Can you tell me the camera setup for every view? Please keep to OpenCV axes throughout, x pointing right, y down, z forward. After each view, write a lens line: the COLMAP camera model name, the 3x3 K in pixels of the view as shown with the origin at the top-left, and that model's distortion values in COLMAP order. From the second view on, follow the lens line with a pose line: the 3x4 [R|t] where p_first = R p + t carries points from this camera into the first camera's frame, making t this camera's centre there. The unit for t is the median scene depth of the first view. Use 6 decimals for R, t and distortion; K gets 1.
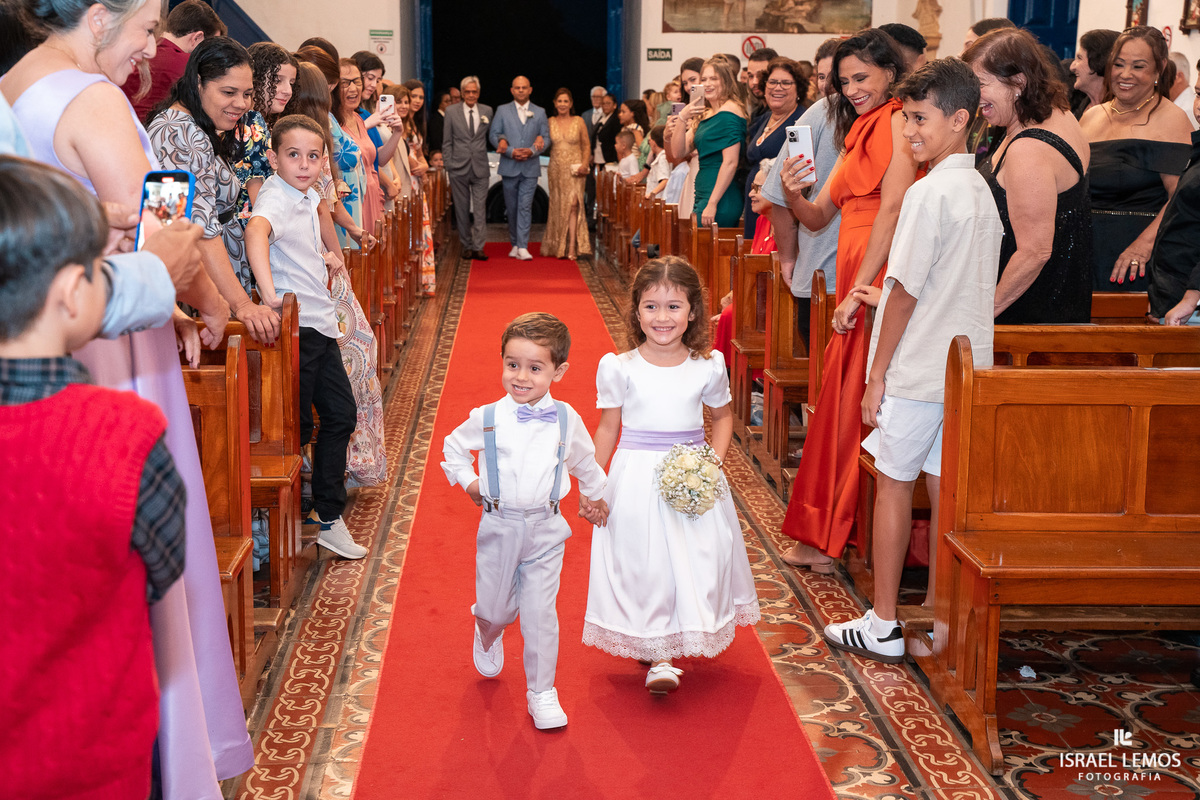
lens RADIAL K [[1620.8, 0, 600.0], [0, 1620.8, 400.0], [0, 0, 1]] dist [0.088692, 0.065100]
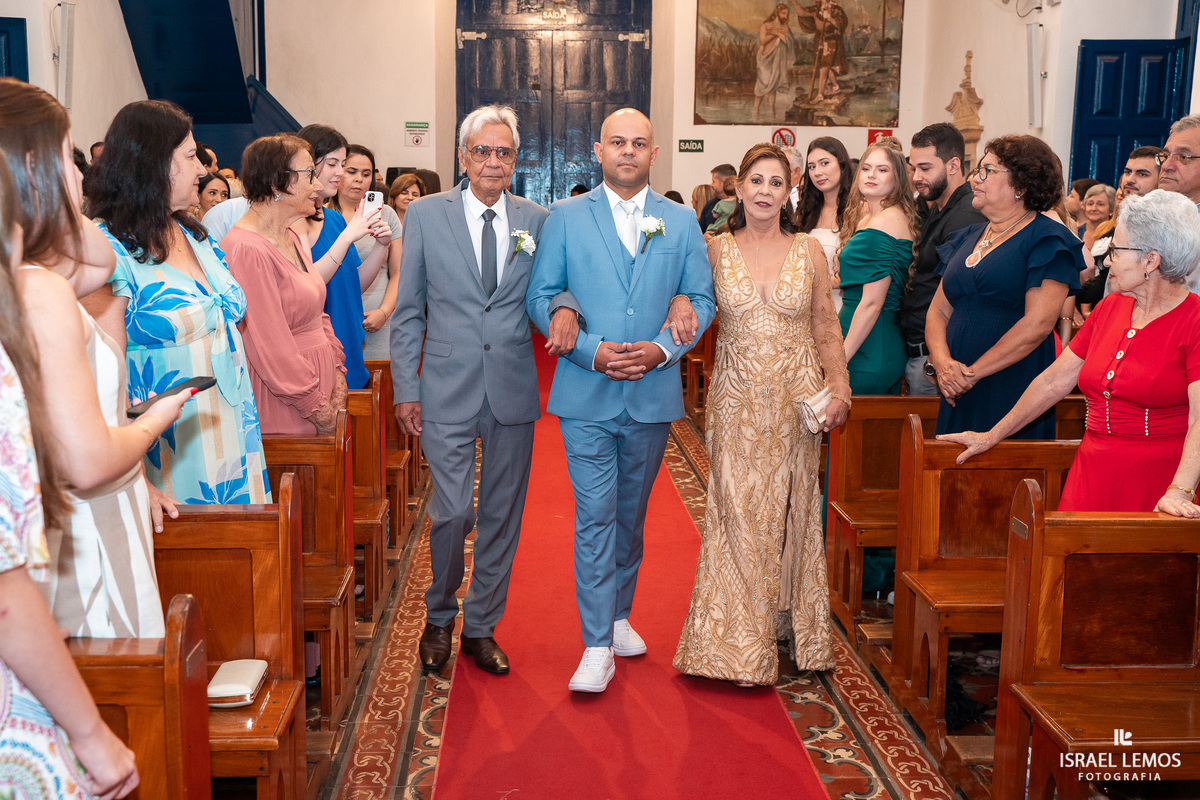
lens RADIAL K [[1354.1, 0, 614.6], [0, 1354.1, 422.3], [0, 0, 1]] dist [-0.030837, 0.003855]
pose [[0.999998, 0.000161, -0.002065, -0.040587], [-0.000181, 0.999957, -0.009299, -0.142315], [0.002063, 0.009299, 0.999955, 0.702326]]
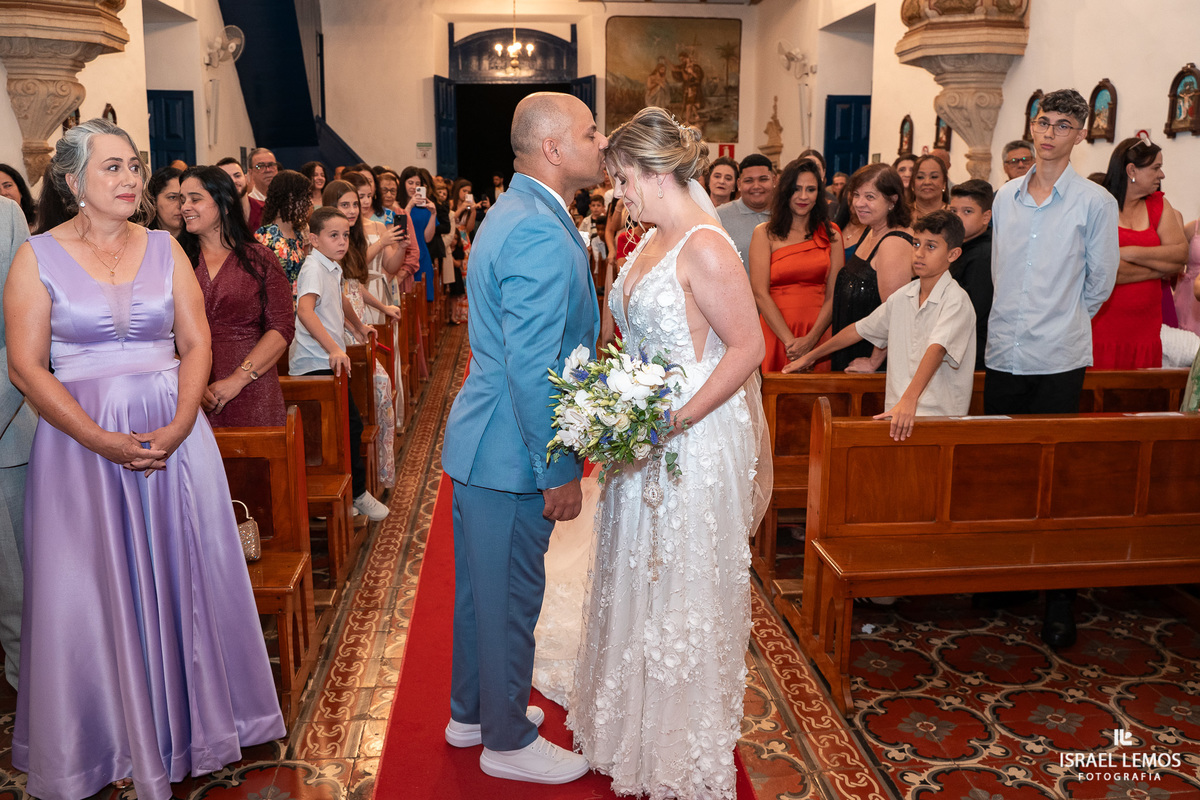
lens RADIAL K [[1015.5, 0, 597.7], [0, 1015.5, 393.6], [0, 0, 1]] dist [-0.108481, 0.080605]
pose [[0.999532, -0.014899, 0.026721, 0.007814], [0.014107, 0.999463, 0.029581, -0.061891], [-0.027148, -0.029190, 0.999205, 0.133213]]
